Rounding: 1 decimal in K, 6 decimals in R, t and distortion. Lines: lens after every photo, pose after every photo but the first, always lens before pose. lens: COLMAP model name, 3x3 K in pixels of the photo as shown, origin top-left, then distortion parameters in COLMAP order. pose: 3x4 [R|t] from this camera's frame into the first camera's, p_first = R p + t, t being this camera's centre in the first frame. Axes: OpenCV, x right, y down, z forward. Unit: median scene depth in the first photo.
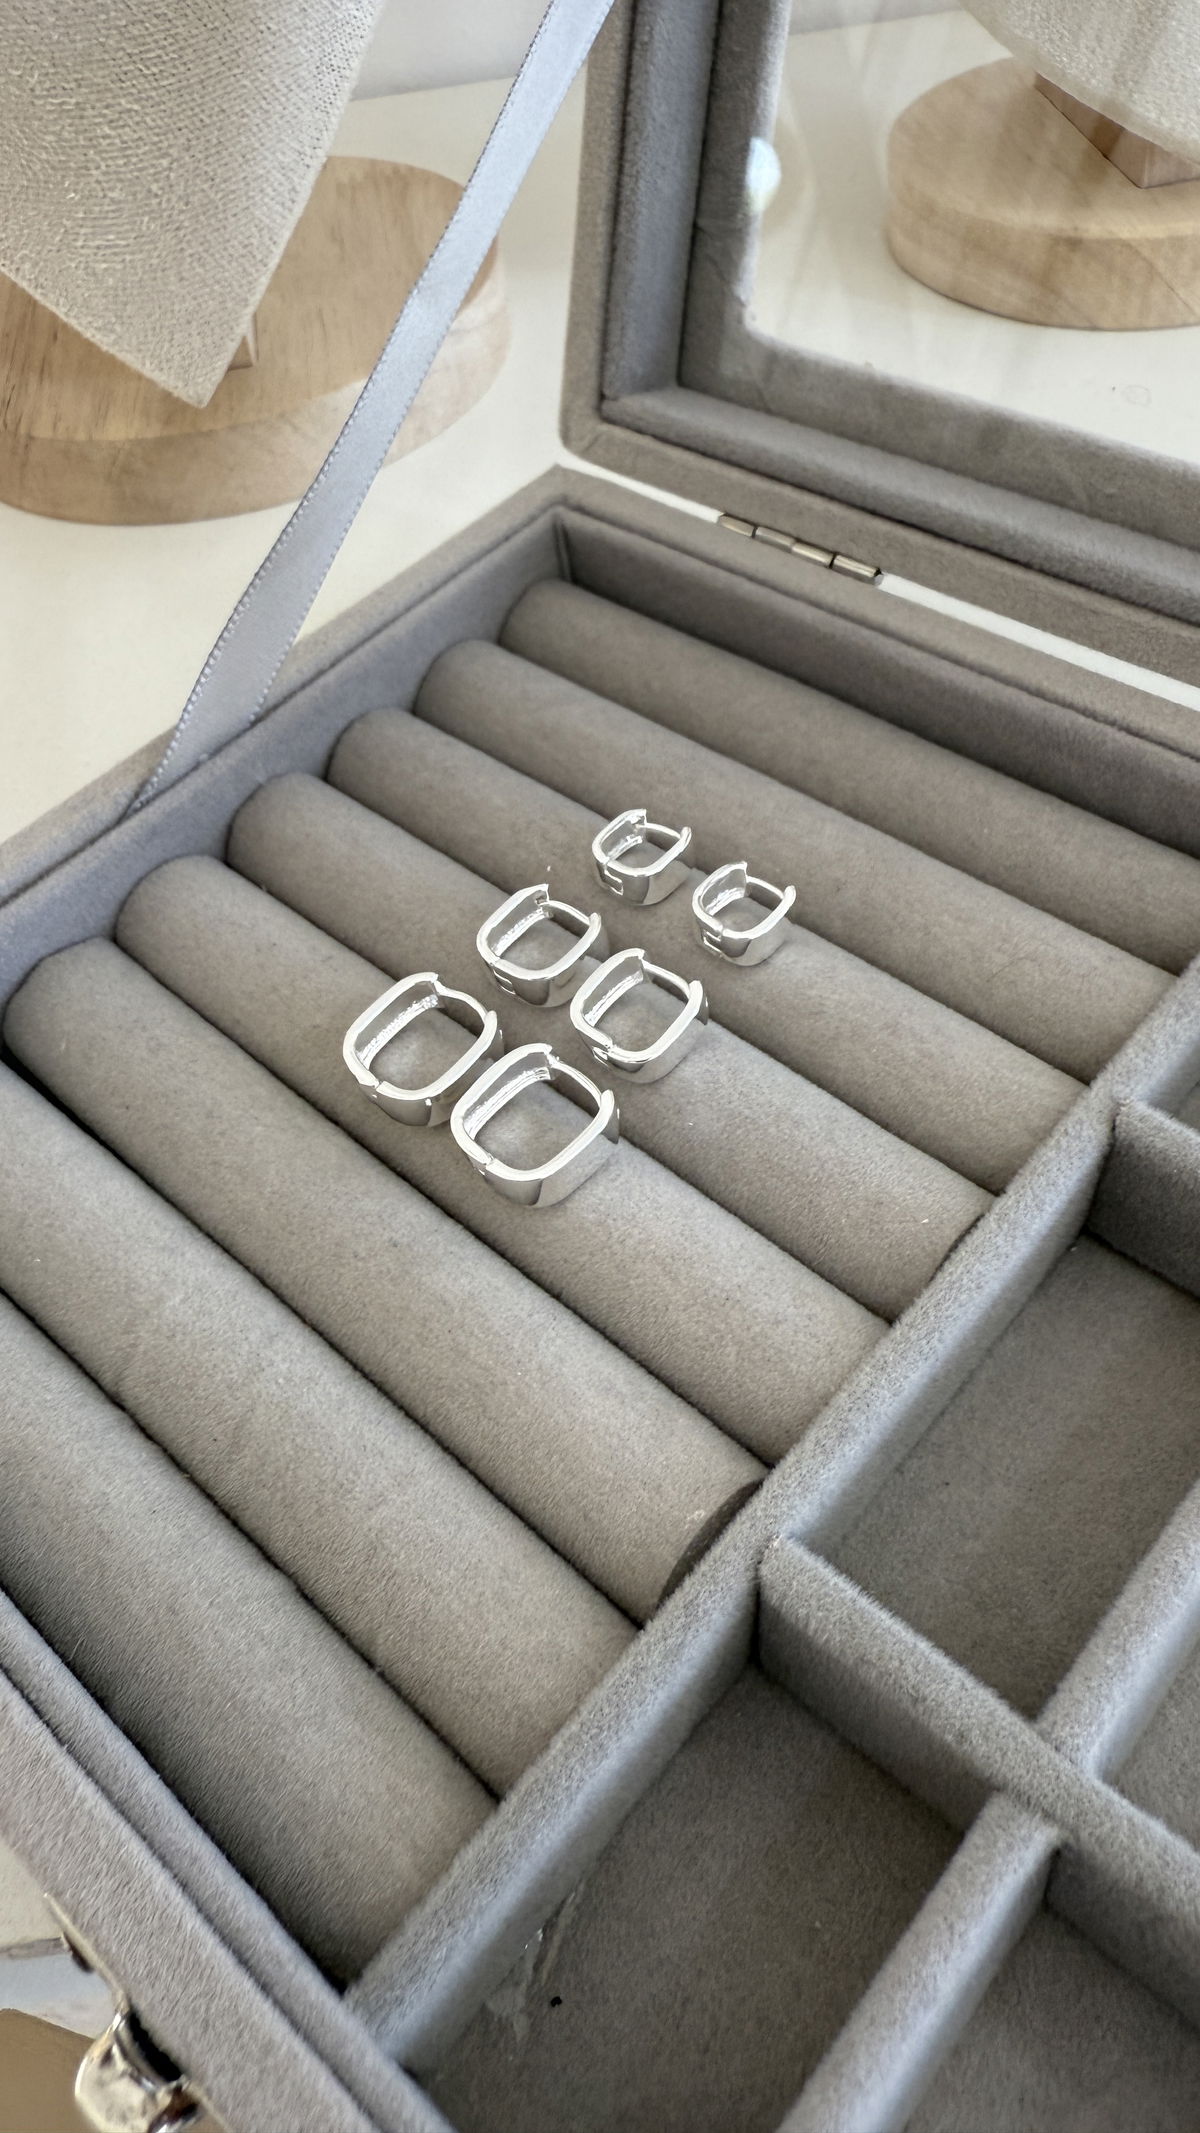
lens RADIAL K [[1456.3, 0, 600.0], [0, 1456.3, 1066.5], [0, 0, 1]] dist [-0.001886, 0.000919]
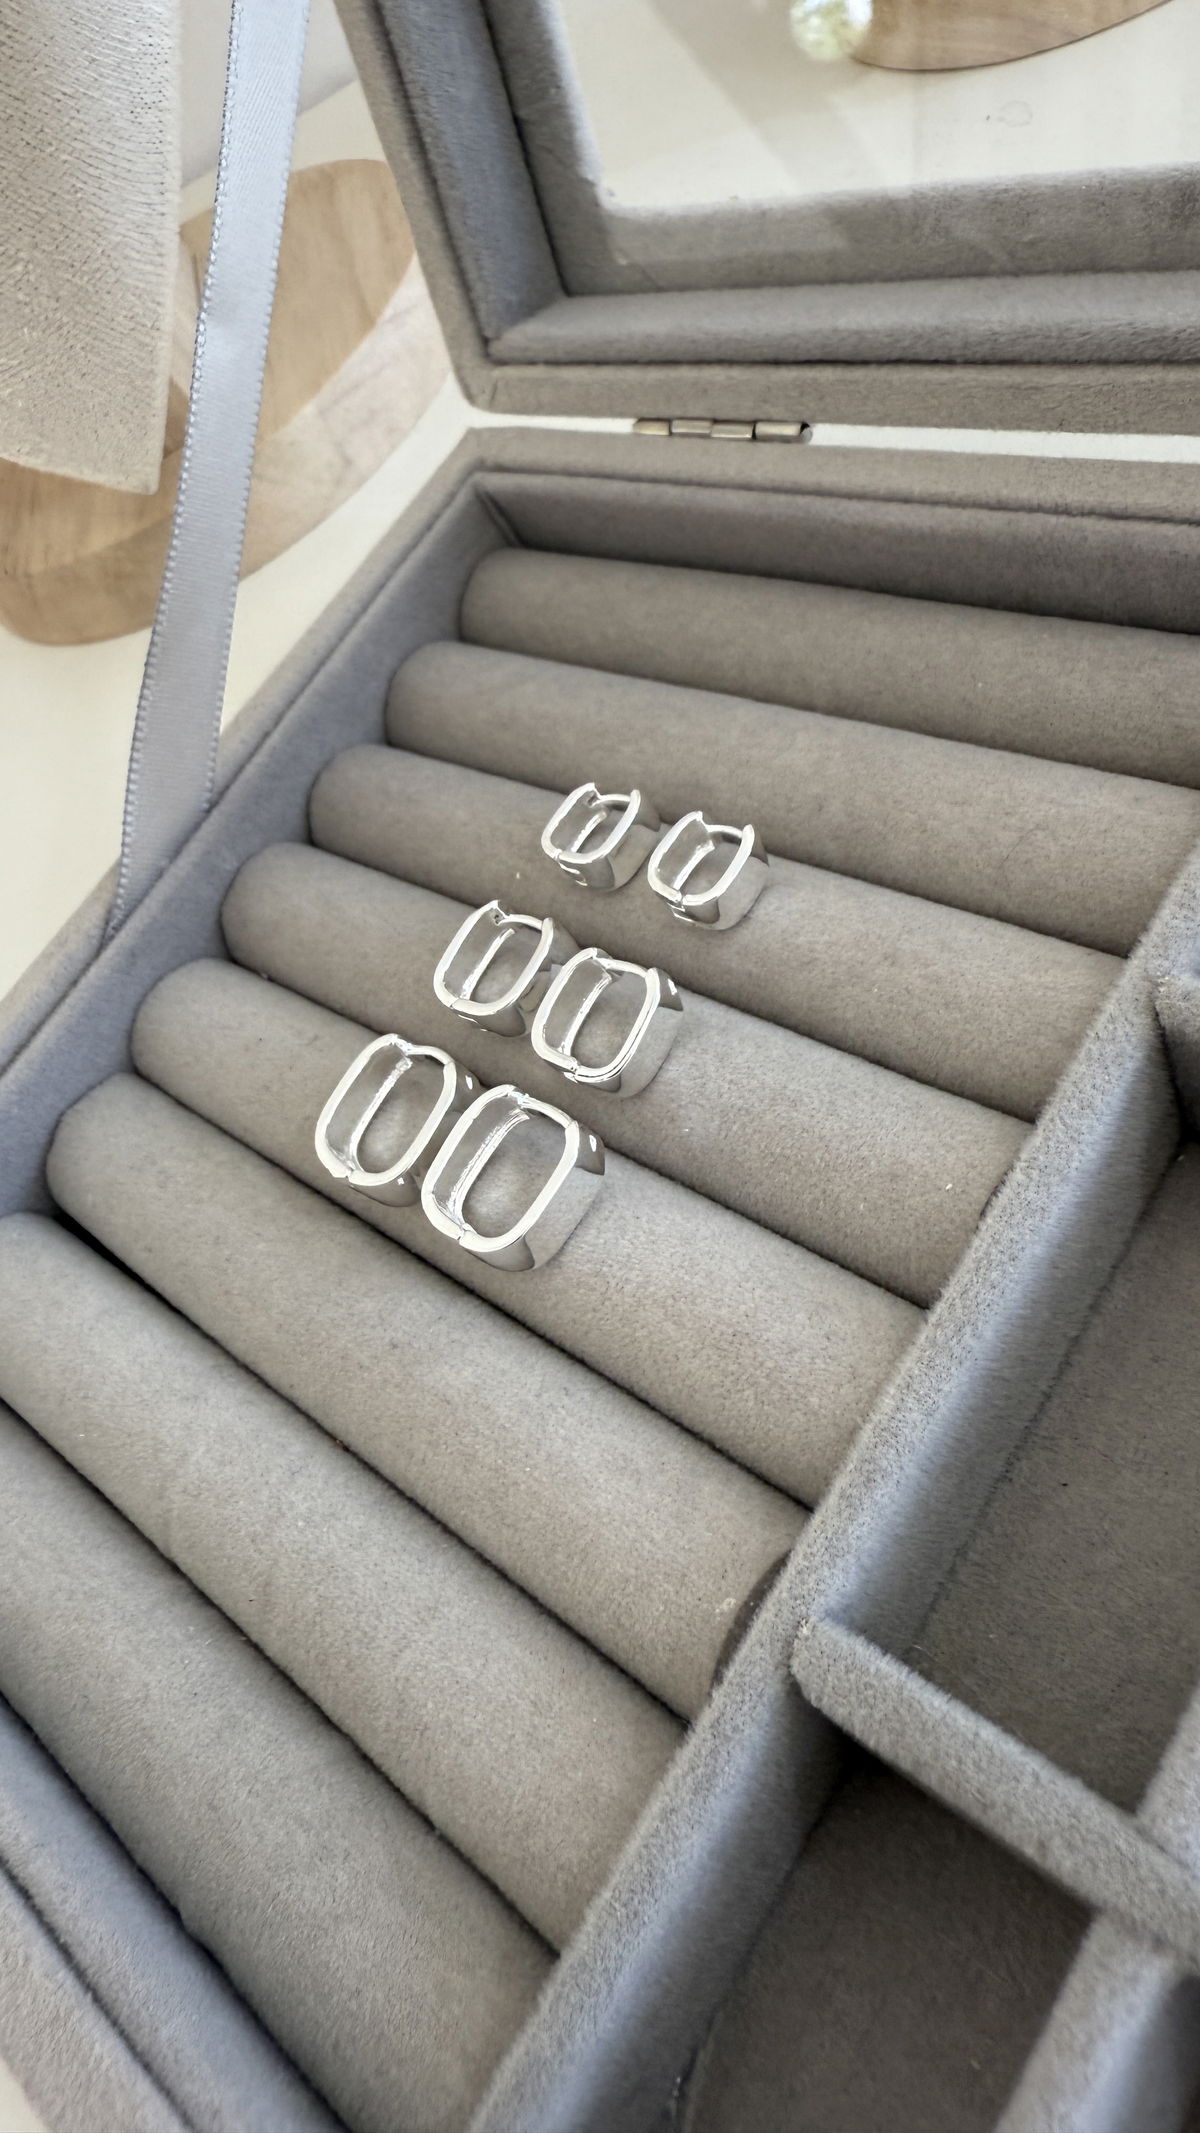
lens RADIAL K [[1491.6, 0, 597.2], [0, 1491.6, 1056.9], [0, 0, 1]] dist [-0.001079, 0.002714]
pose [[0.941727, -0.261503, -0.211580, 0.191421], [0.267183, 0.963644, -0.001805, -0.013847], [0.204359, -0.054831, 0.977359, 0.108881]]
